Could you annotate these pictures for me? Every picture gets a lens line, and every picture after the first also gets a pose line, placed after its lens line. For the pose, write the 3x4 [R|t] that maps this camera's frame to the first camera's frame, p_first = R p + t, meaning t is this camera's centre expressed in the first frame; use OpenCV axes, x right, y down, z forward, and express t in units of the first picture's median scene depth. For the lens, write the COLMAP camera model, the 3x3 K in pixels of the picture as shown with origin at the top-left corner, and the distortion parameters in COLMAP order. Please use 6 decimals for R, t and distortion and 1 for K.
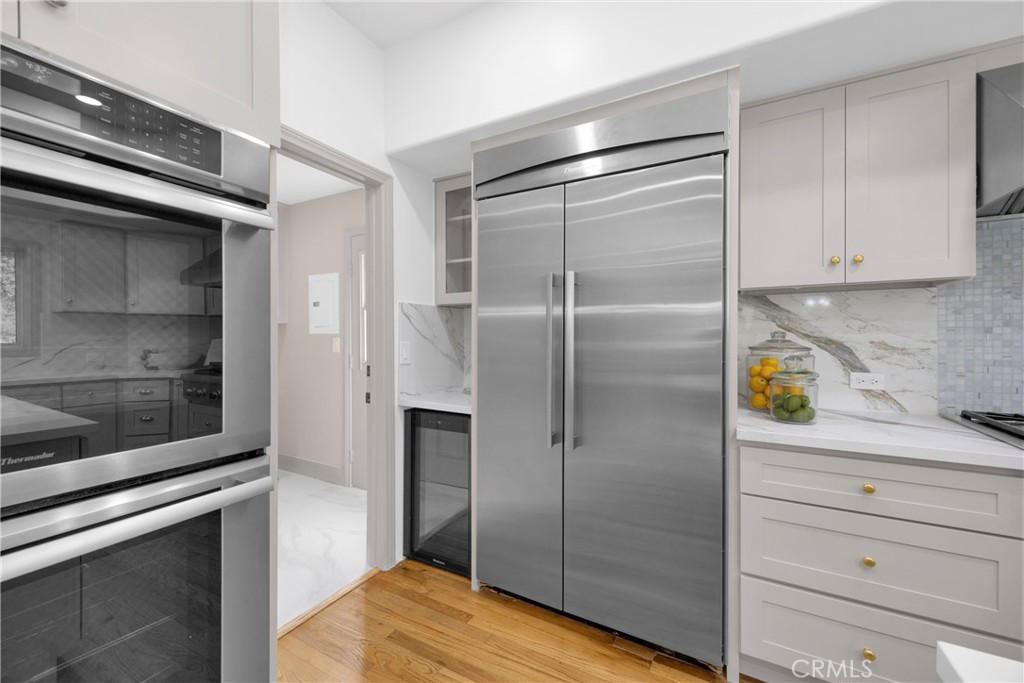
lens RADIAL K [[411.0, 0, 509.3], [0, 411.0, 339.8], [0, 0, 1]] dist [0.000479, -0.000113]
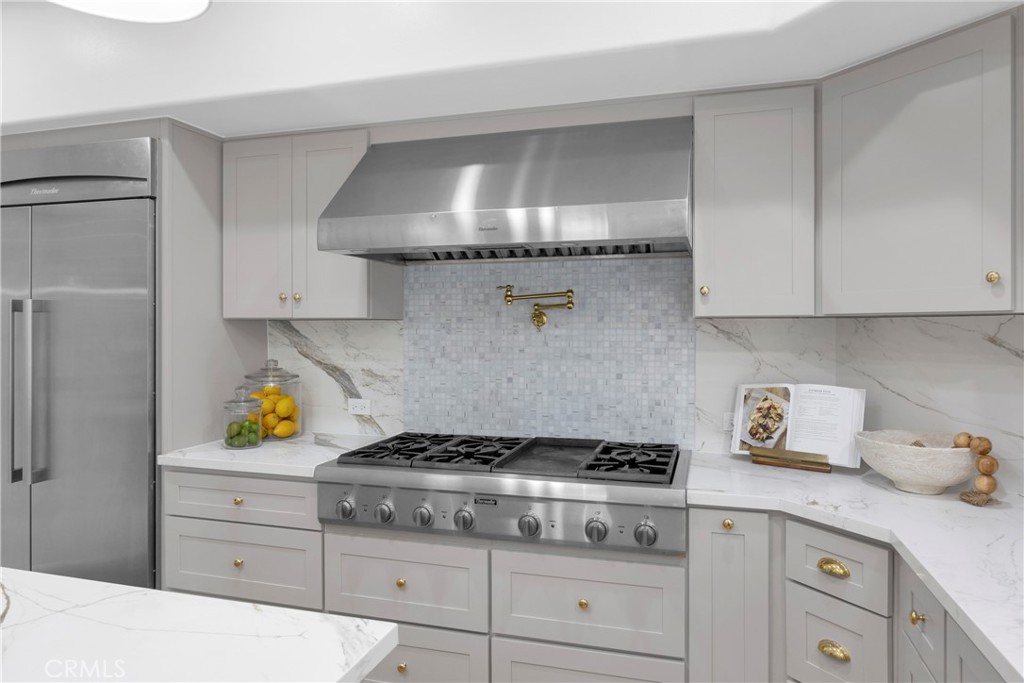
lens RADIAL K [[652.4, 0, 514.2], [0, 652.4, 338.6], [0, 0, 1]] dist [-0.004136, -0.001014]
pose [[0.975709, 0.004367, 0.219028, 0.903267], [-0.004838, 0.999987, 0.001611, -0.079362], [-0.219018, -0.002632, 0.975717, -0.722774]]
